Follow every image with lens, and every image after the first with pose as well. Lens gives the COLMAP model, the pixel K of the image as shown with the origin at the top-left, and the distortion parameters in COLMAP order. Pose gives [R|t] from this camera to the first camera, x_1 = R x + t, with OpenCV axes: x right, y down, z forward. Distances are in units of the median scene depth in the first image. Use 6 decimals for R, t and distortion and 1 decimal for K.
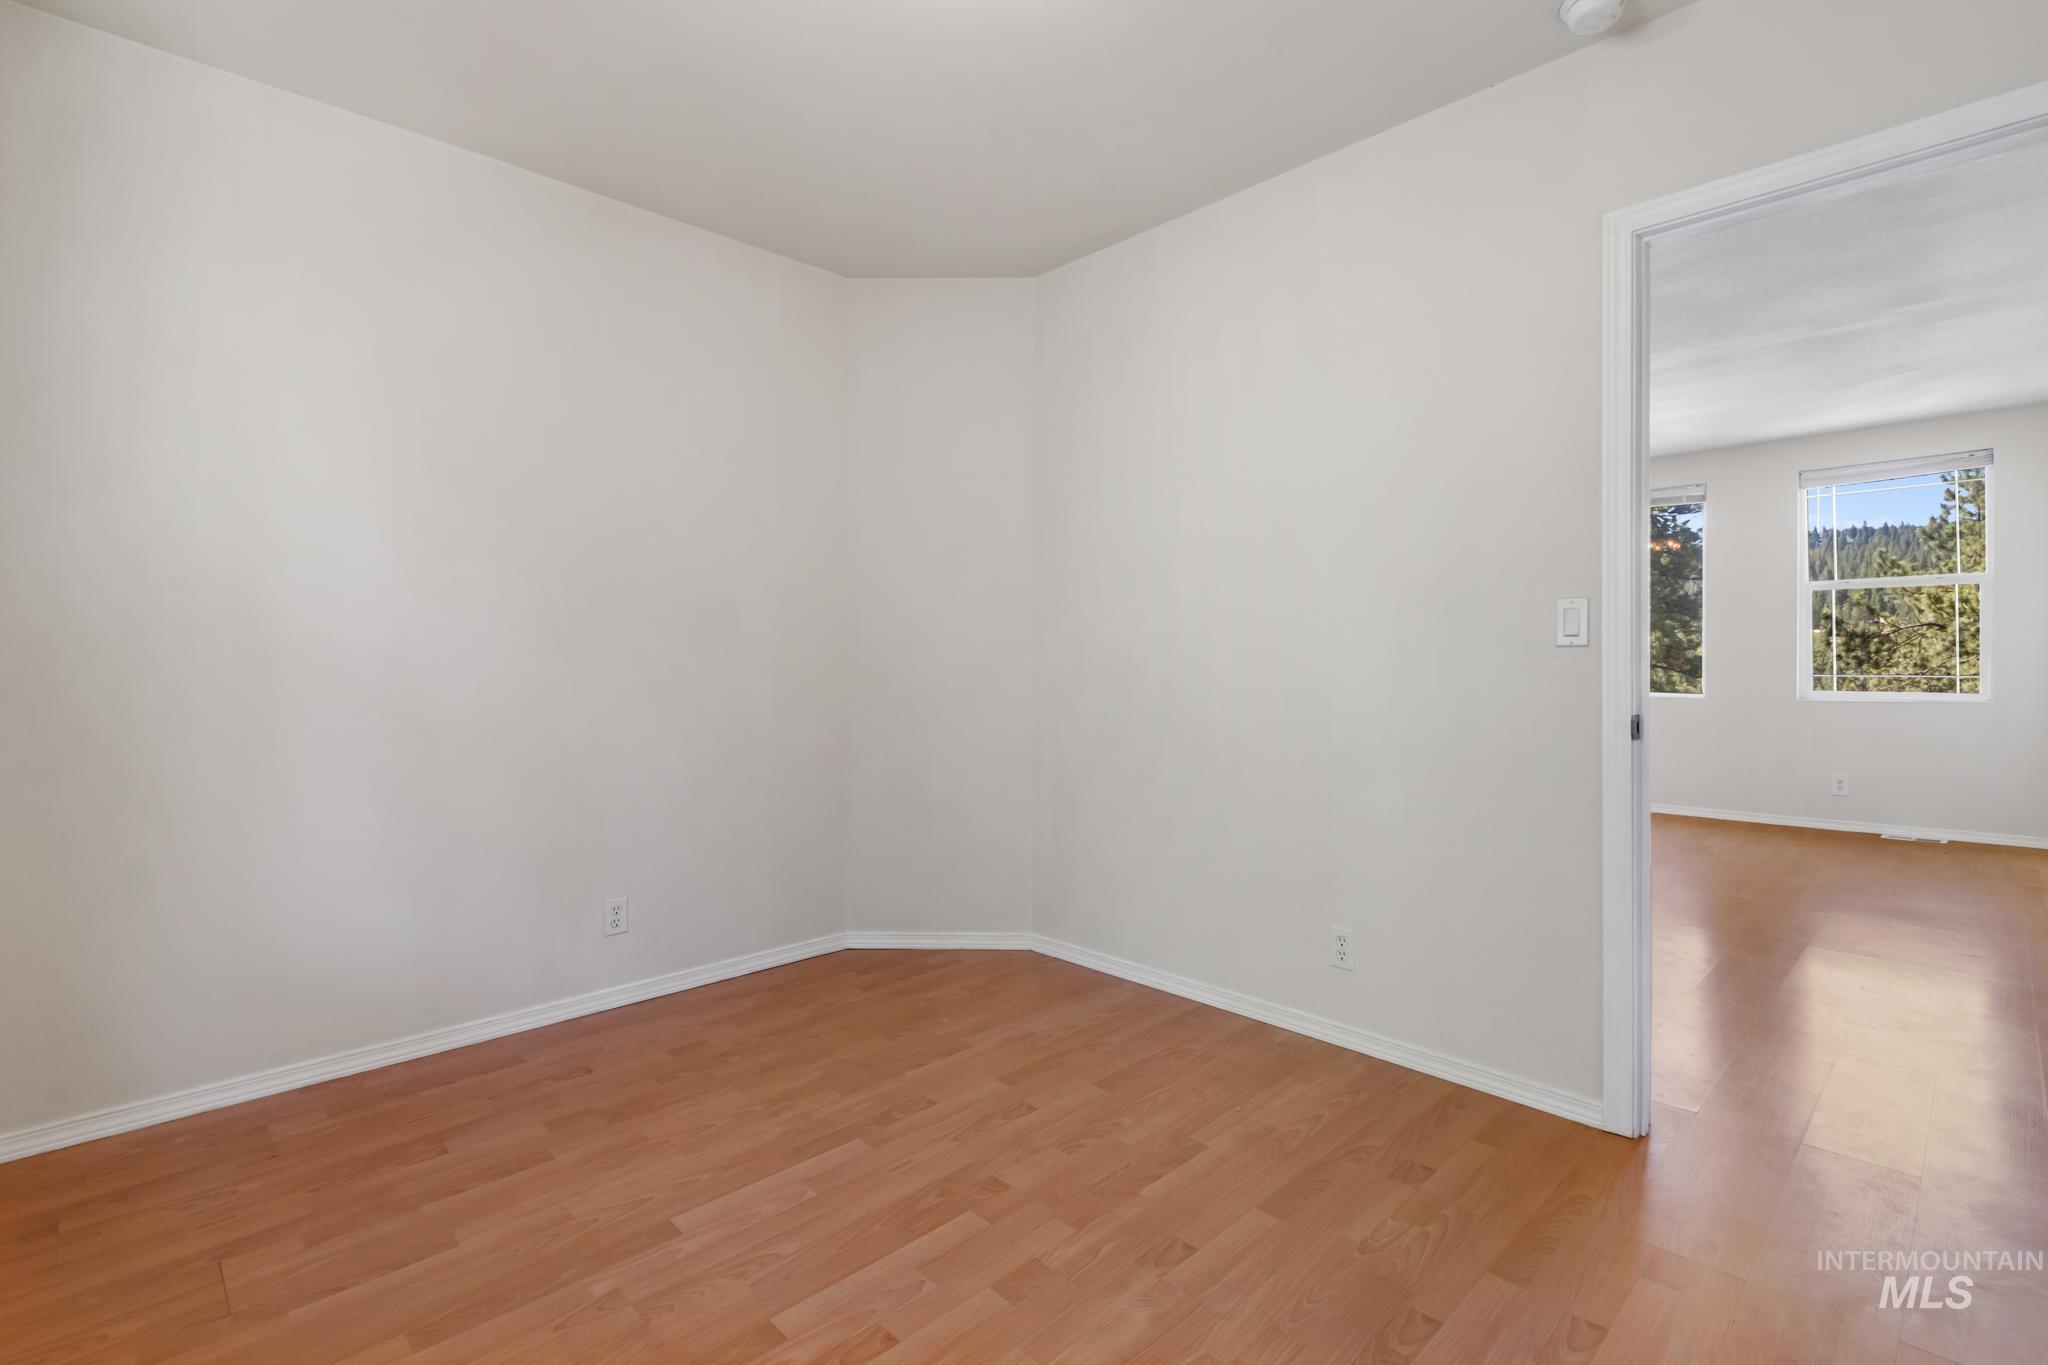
lens RADIAL K [[943.0, 0, 1026.2], [0, 943.0, 674.7], [0, 0, 1]] dist [0.004211, -0.000764]
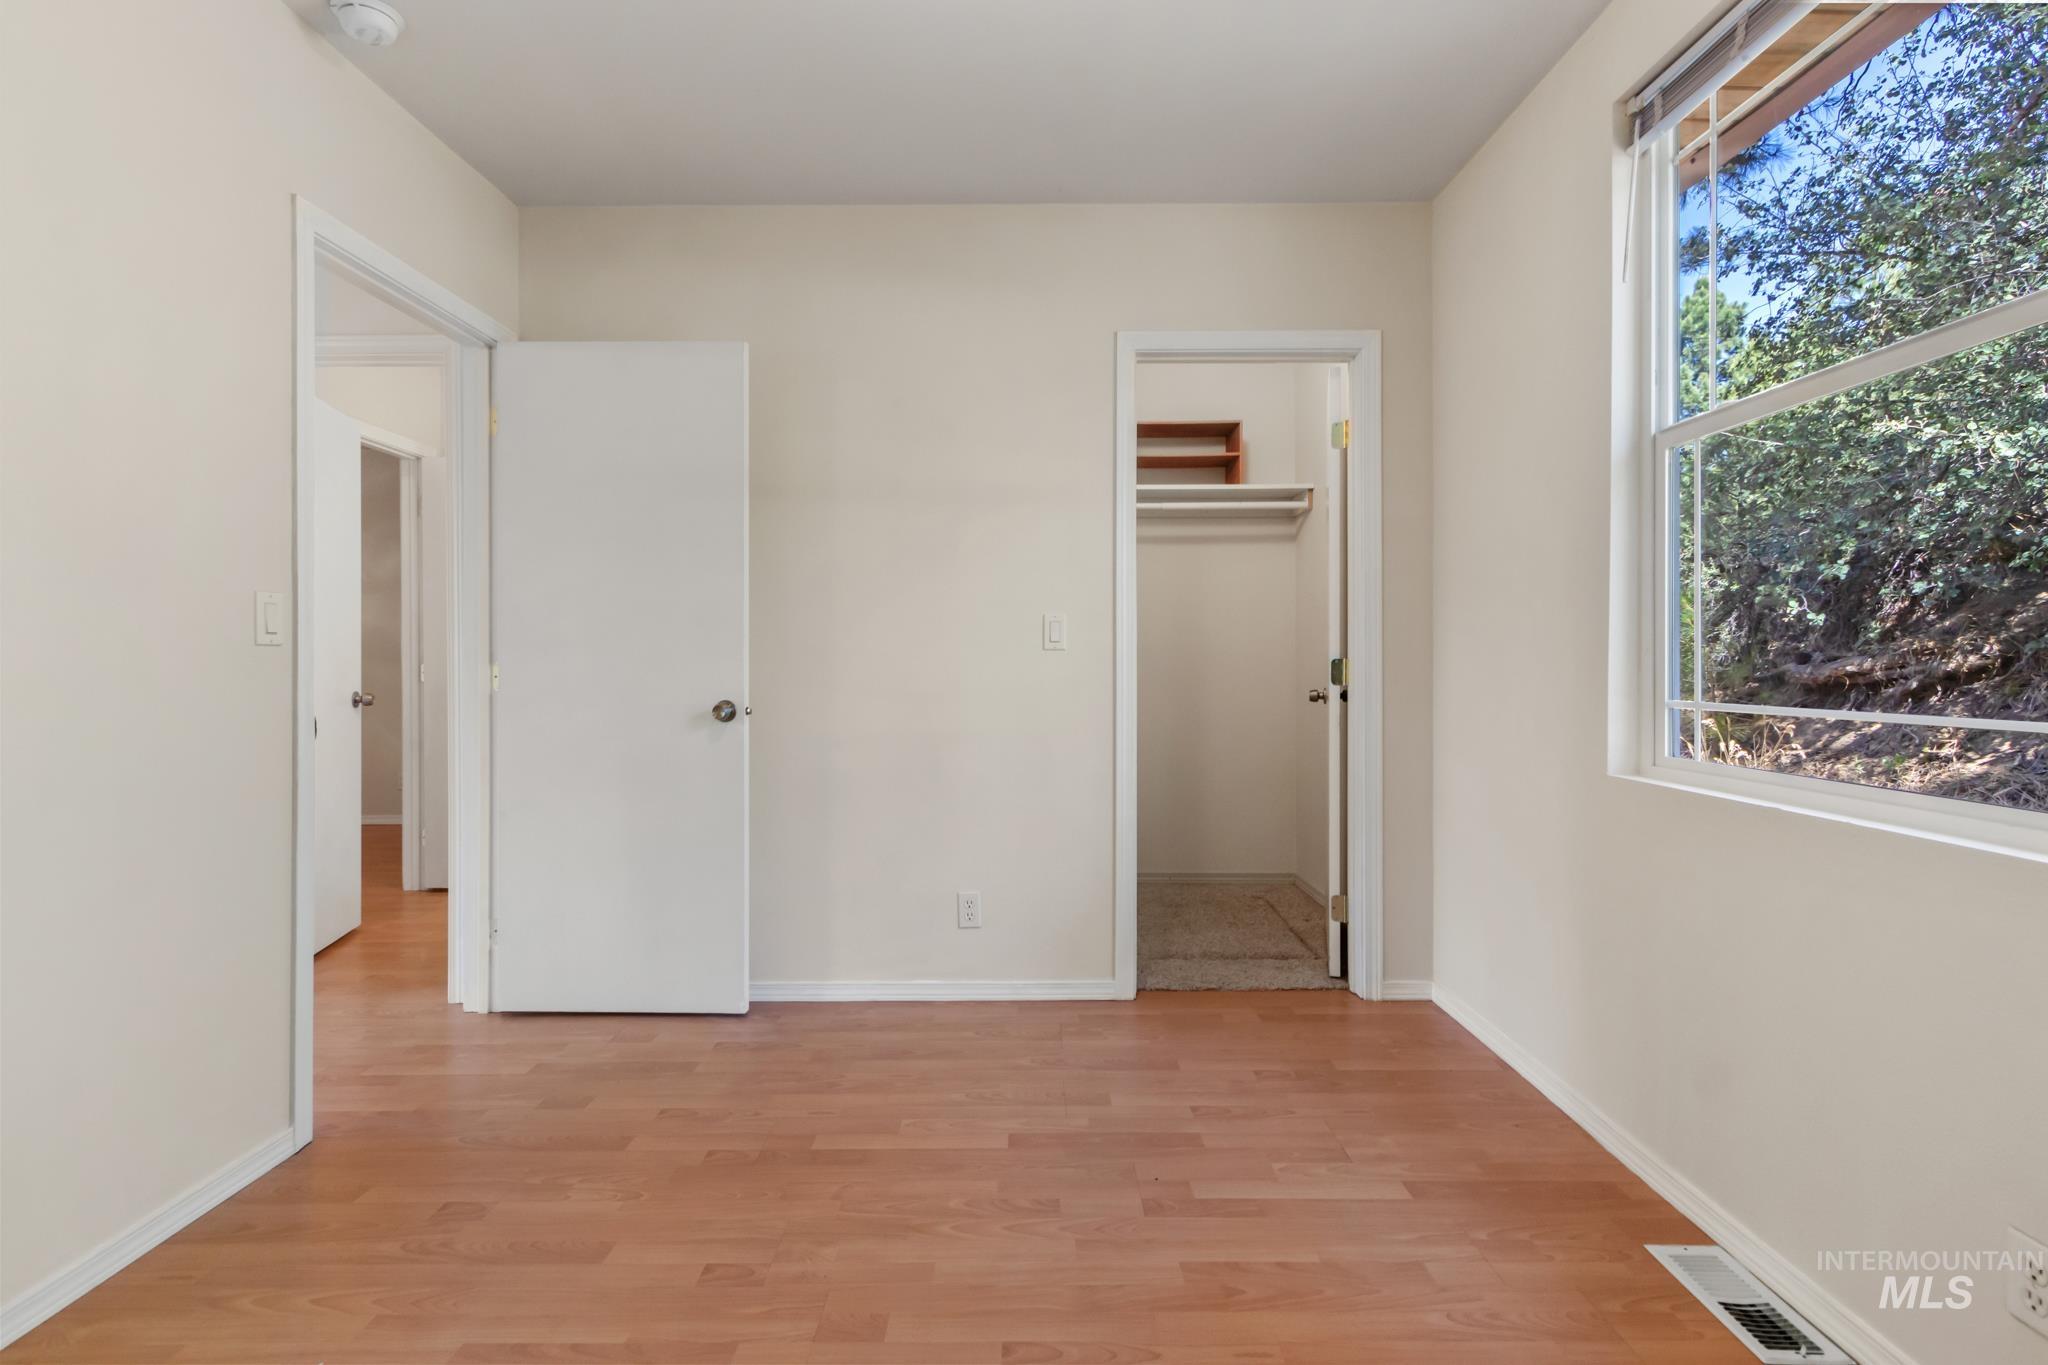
lens RADIAL K [[943.0, 0, 1020.9], [0, 943.0, 672.0], [0, 0, 1]] dist [0.004211, -0.000764]
pose [[-0.725707, -0.002670, 0.687998, -0.693906], [0.010440, 0.999835, 0.014892, -0.012666], [-0.687924, 0.017989, -0.725559, 1.418175]]
